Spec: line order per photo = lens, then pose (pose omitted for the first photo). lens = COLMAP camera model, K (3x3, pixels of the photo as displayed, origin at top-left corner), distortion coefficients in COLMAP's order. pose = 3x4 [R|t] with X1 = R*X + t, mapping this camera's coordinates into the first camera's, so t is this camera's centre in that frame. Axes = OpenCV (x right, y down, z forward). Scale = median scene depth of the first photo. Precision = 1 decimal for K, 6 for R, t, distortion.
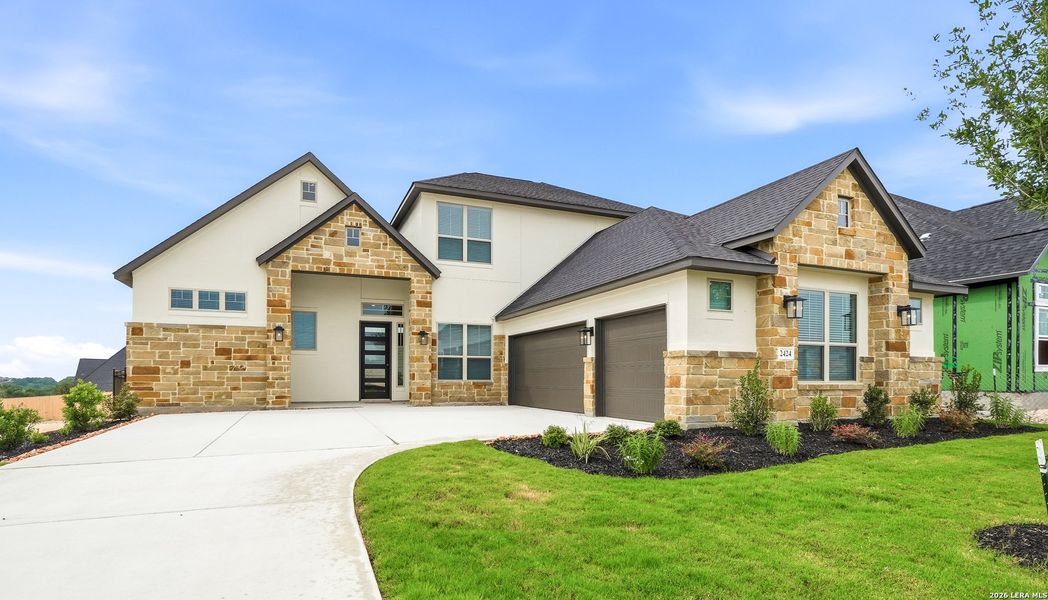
lens RADIAL K [[532.4, 0, 522.1], [0, 532.4, 379.3], [0, 0, 1]] dist [-0.022895, -0.000416]
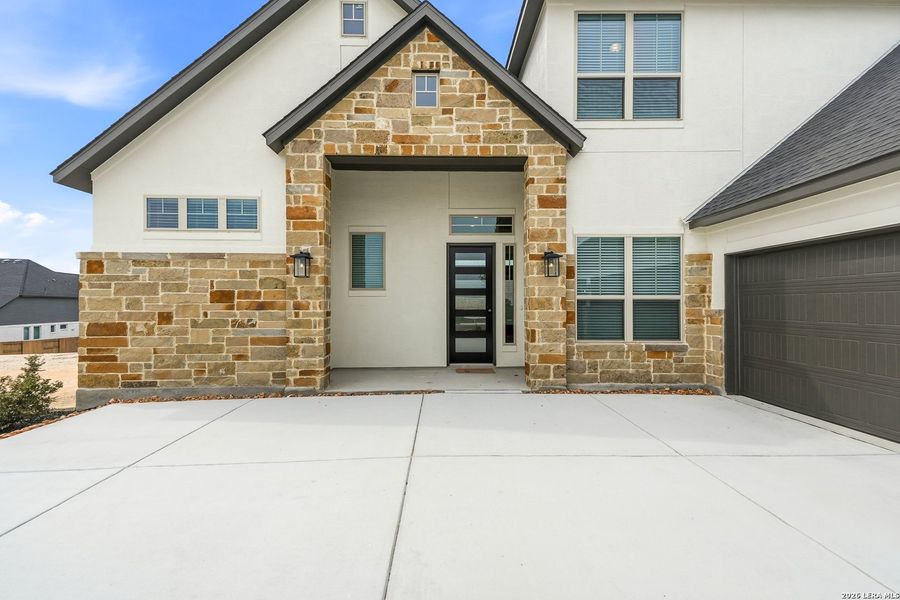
lens RADIAL K [[415.2, 0, 448.0], [0, 415.2, 301.1], [0, 0, 1]] dist [0.045490, -0.014297]
pose [[0.930633, -0.008419, -0.365858, -0.135929], [0.002777, 0.999869, -0.015944, -0.035805], [0.365944, 0.013822, 0.930534, 0.600193]]
